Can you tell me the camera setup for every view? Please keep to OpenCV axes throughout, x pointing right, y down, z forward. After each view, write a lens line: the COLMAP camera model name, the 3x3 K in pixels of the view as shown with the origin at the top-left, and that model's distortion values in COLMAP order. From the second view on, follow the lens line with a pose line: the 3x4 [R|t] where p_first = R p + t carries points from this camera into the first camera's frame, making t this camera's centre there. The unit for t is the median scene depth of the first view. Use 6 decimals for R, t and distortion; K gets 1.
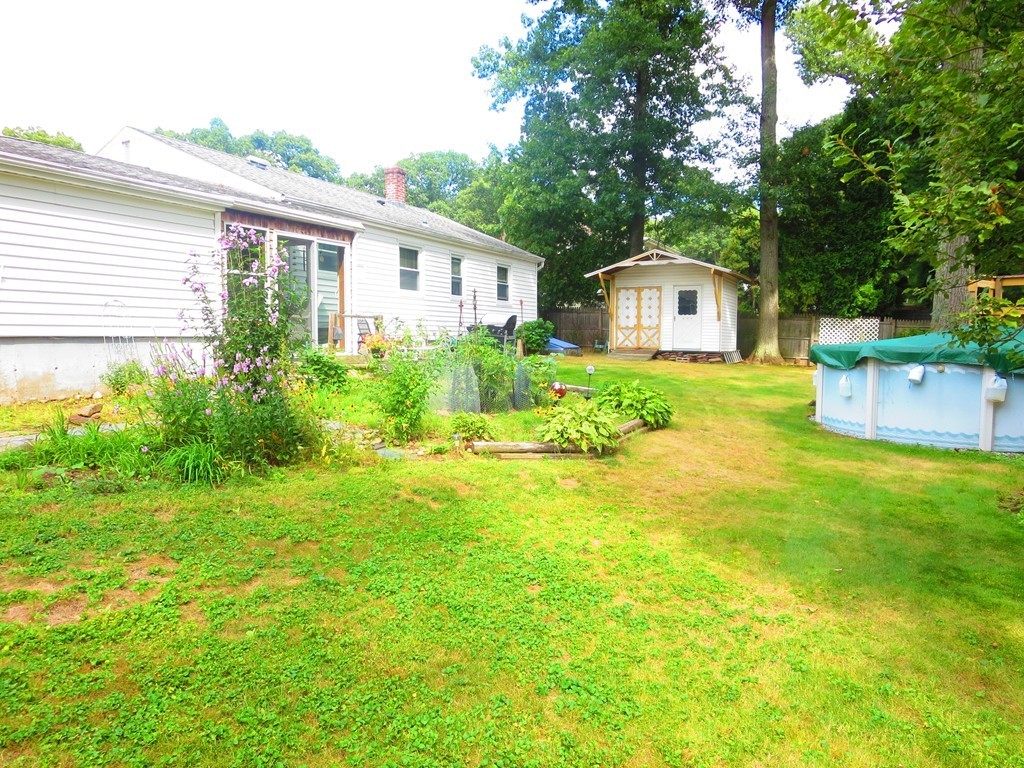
lens RADIAL K [[723.7, 0, 501.3], [0, 723.7, 385.4], [0, 0, 1]] dist [-0.022506, 0.006825]
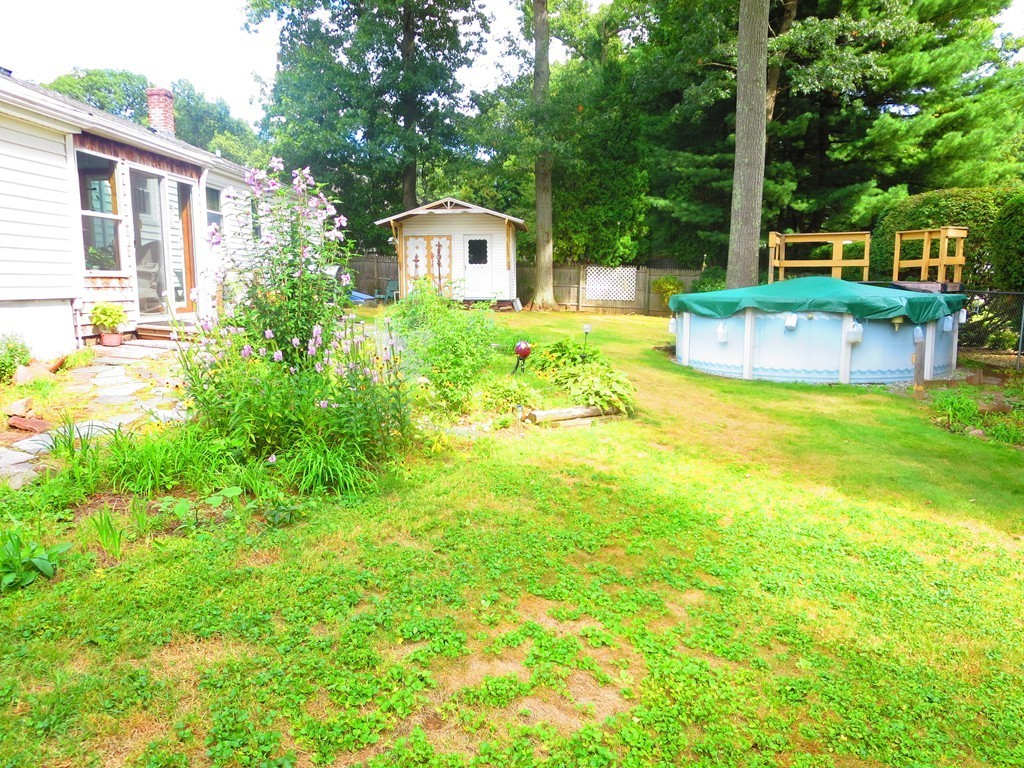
lens RADIAL K [[723.7, 0, 509.8], [0, 723.7, 382.8], [0, 0, 1]] dist [-0.022506, 0.006825]
pose [[0.915551, -0.063128, 0.397217, -0.113258], [0.035028, 0.996368, 0.077612, -0.008435], [-0.400674, -0.057144, 0.914437, 0.042161]]
